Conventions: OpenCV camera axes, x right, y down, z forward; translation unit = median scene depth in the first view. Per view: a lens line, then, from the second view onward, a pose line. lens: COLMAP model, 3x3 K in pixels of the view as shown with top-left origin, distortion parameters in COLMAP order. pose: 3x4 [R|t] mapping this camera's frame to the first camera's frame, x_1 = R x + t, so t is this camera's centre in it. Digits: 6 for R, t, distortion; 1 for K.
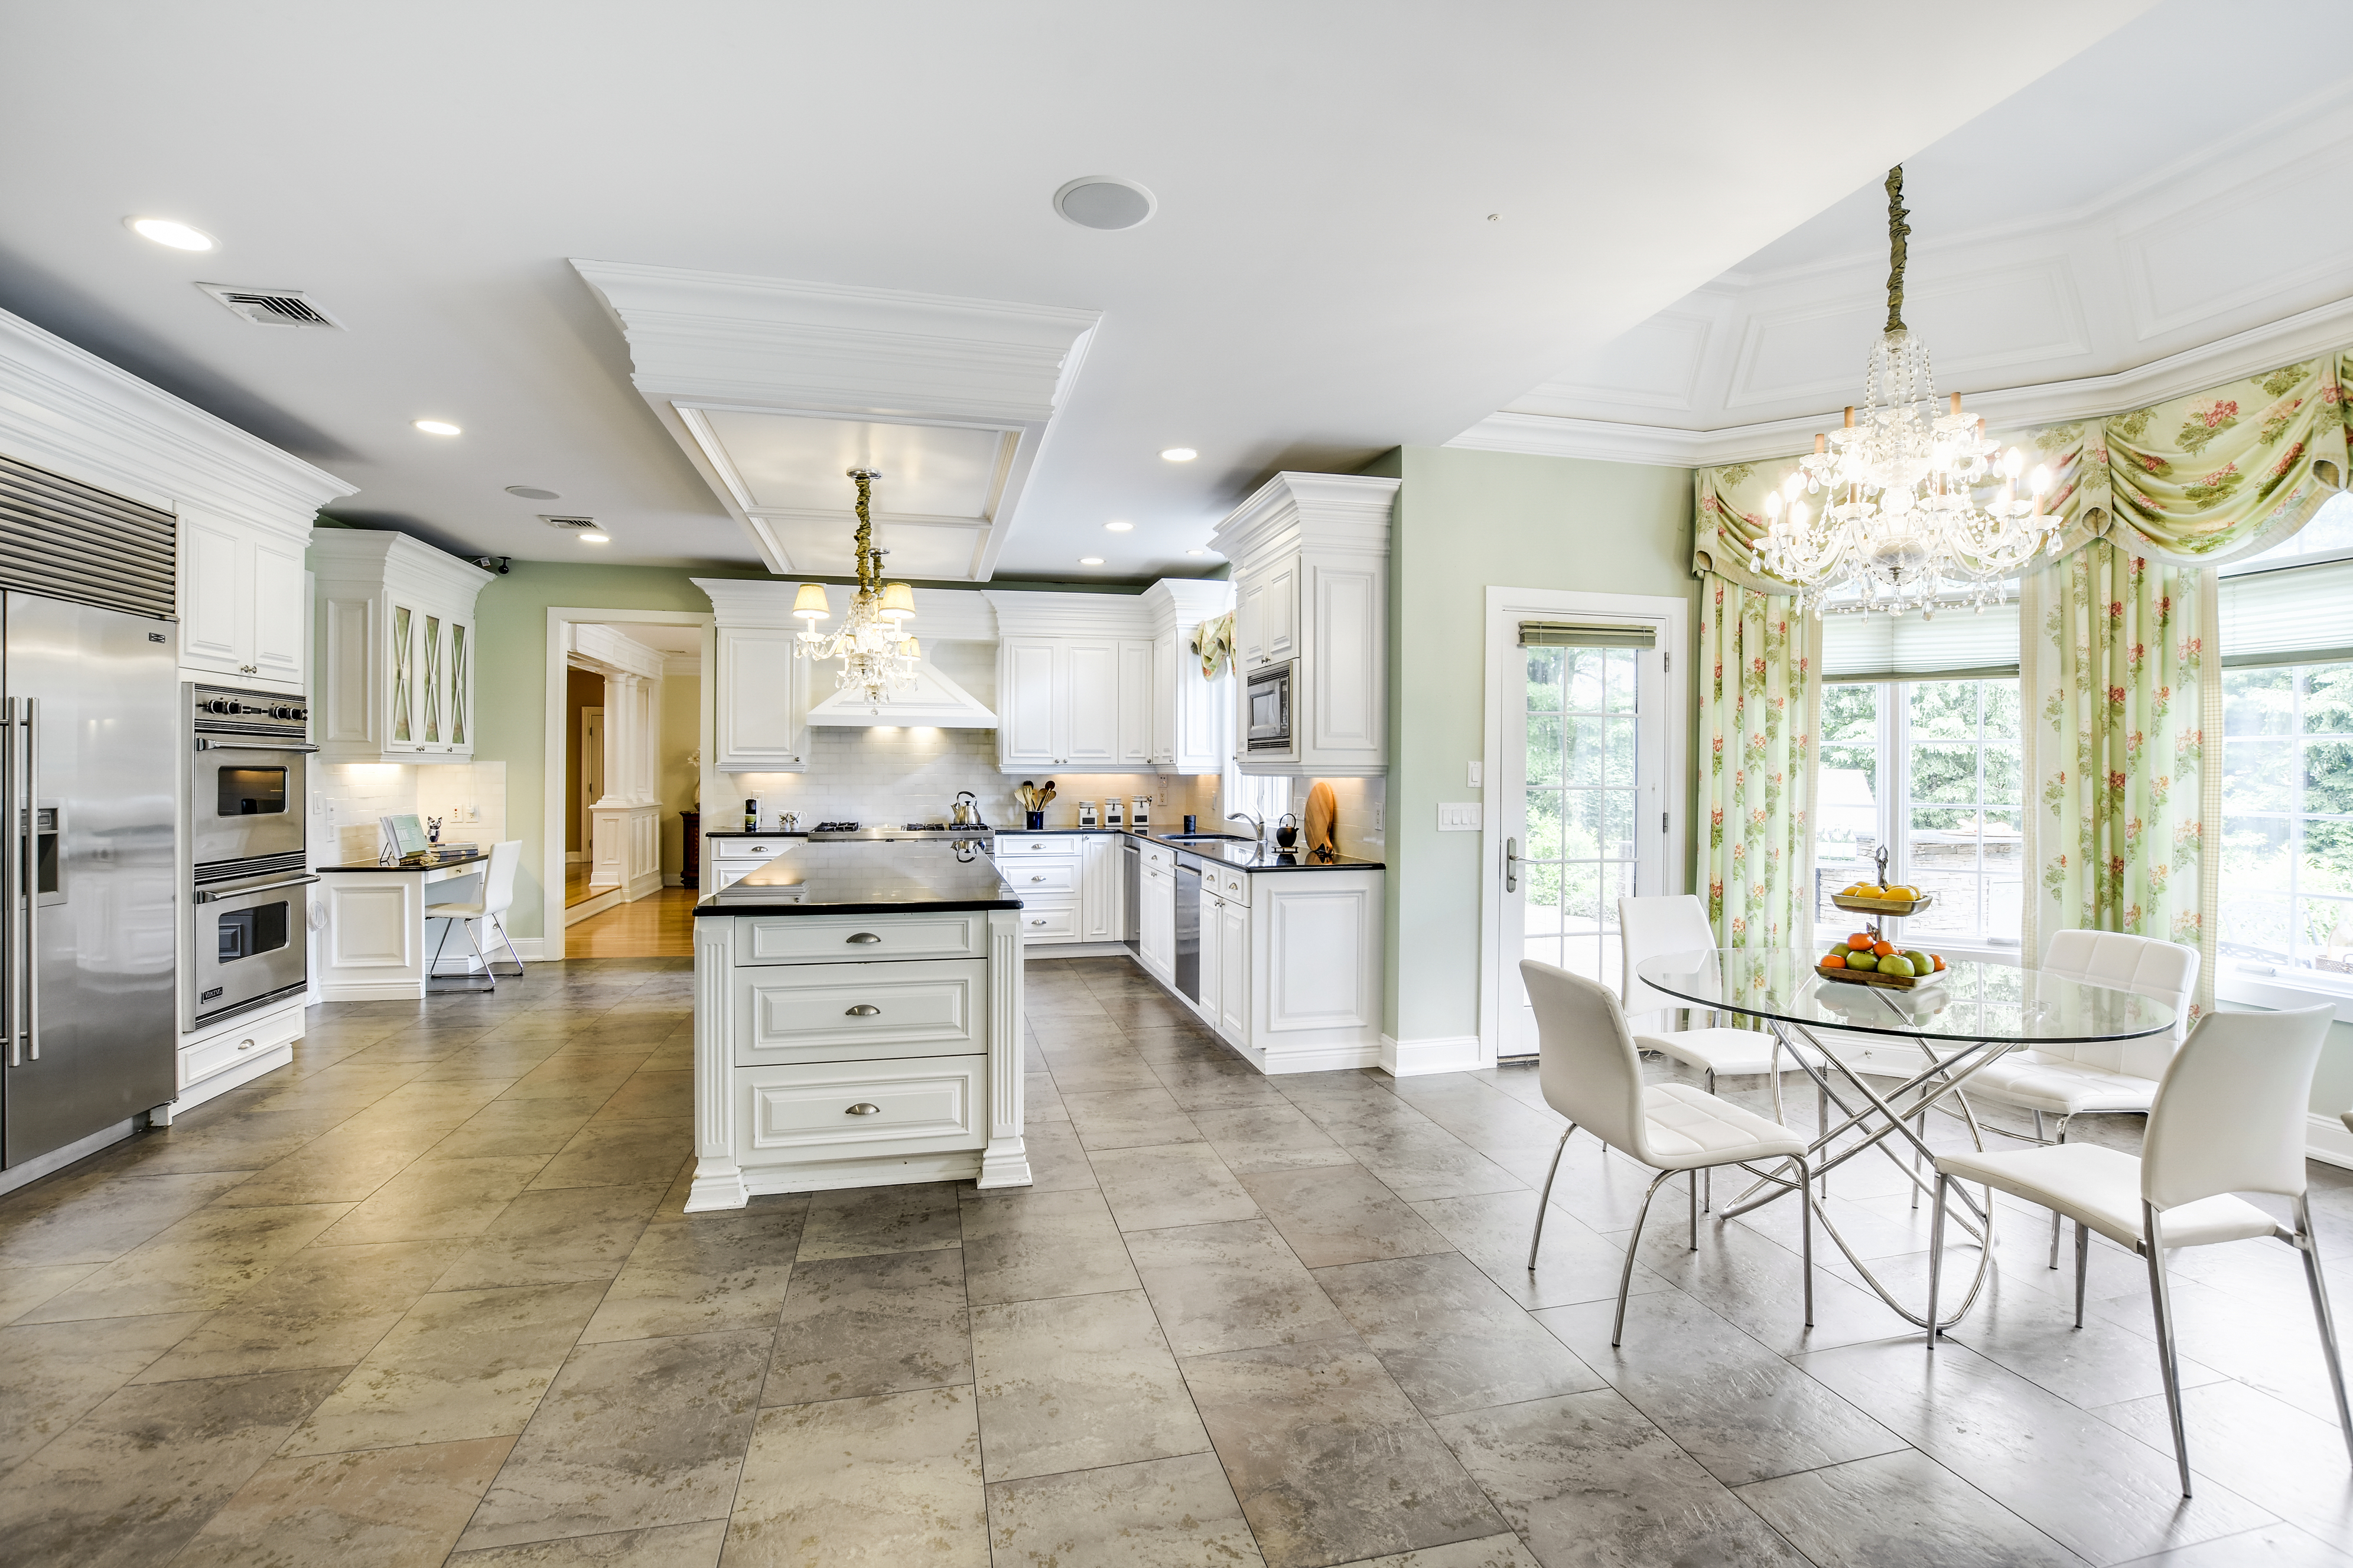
lens RADIAL K [[1049.2, 0, 1170.4], [0, 1049.2, 773.0], [0, 0, 1]] dist [-0.034723, 0.006464]
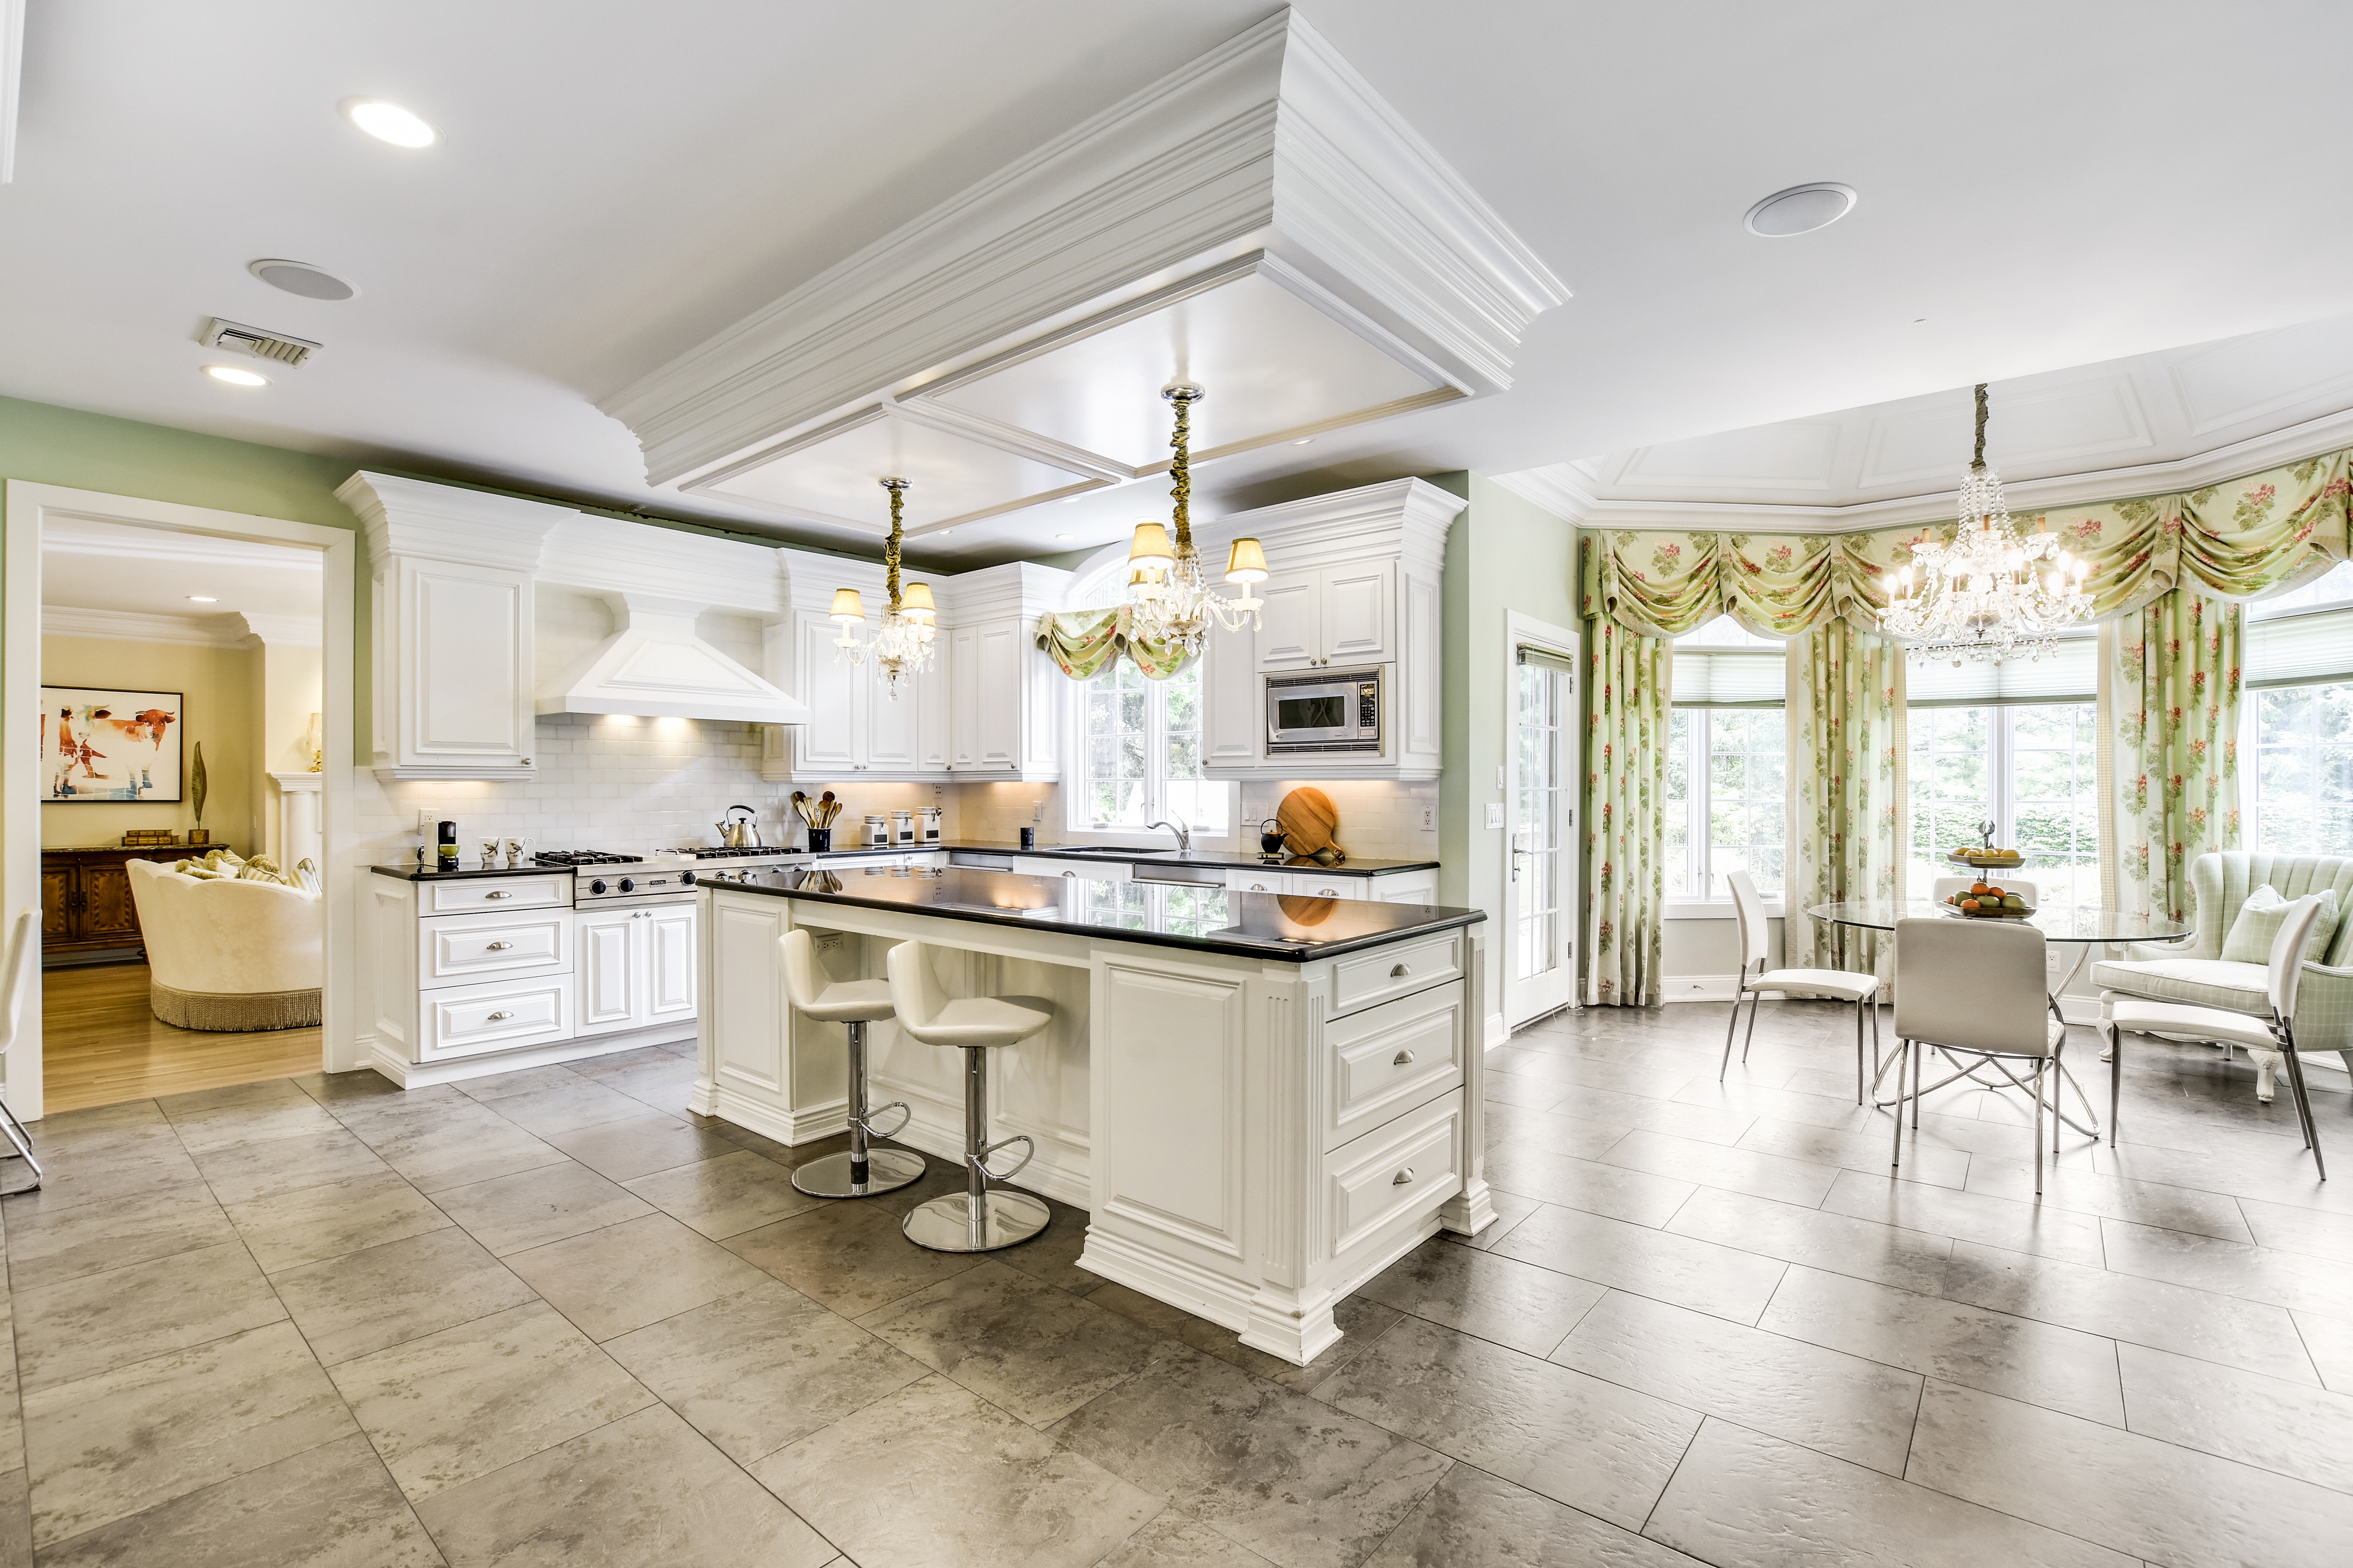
lens RADIAL K [[1061.1, 0, 1175.4], [0, 1061.1, 790.7], [0, 0, 1]] dist [-0.044073, 0.011187]
pose [[0.803310, -0.007512, 0.595514, -0.662729], [0.005807, 0.999972, 0.004781, 0.008047], [-0.595533, -0.000382, 0.803331, 0.309873]]
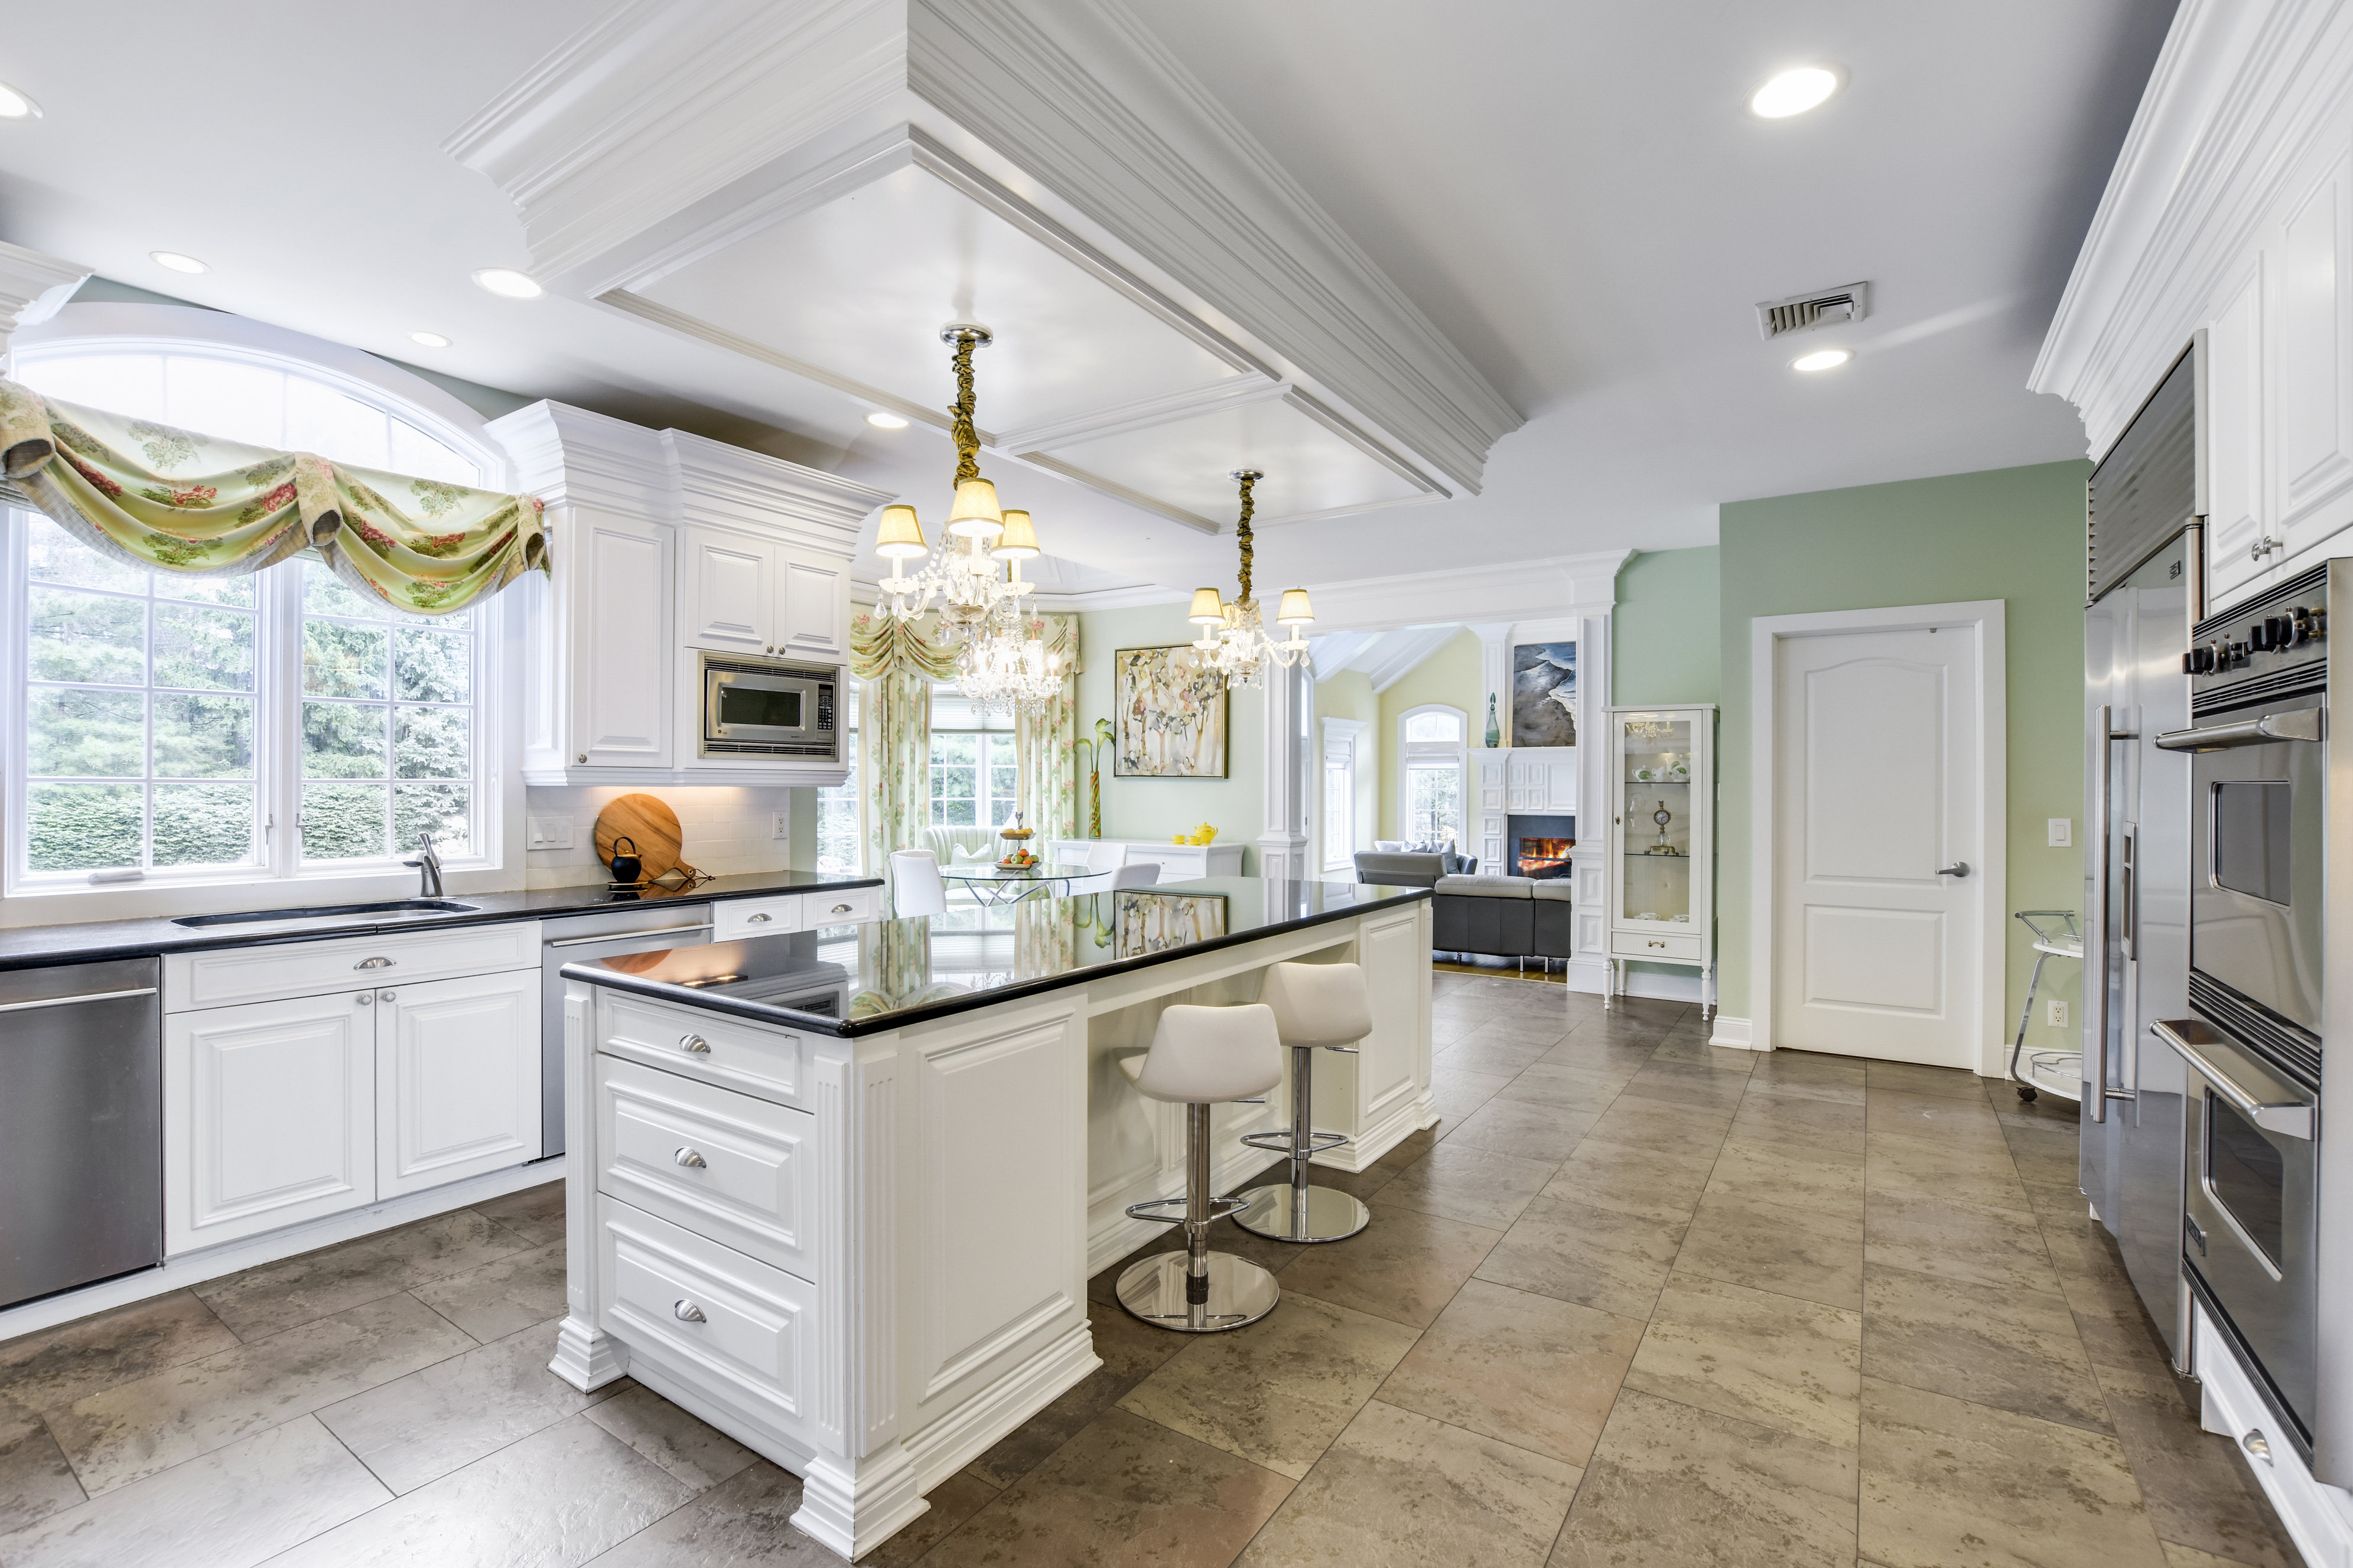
lens RADIAL K [[1050.8, 0, 1176.5], [0, 1050.8, 784.0], [0, 0, 1]] dist [-0.034941, 0.005731]
pose [[-0.680492, -0.006203, 0.732729, -0.819975], [-0.004564, 0.999981, 0.004227, -0.004175], [-0.732741, -0.000468, -0.680508, 1.455618]]
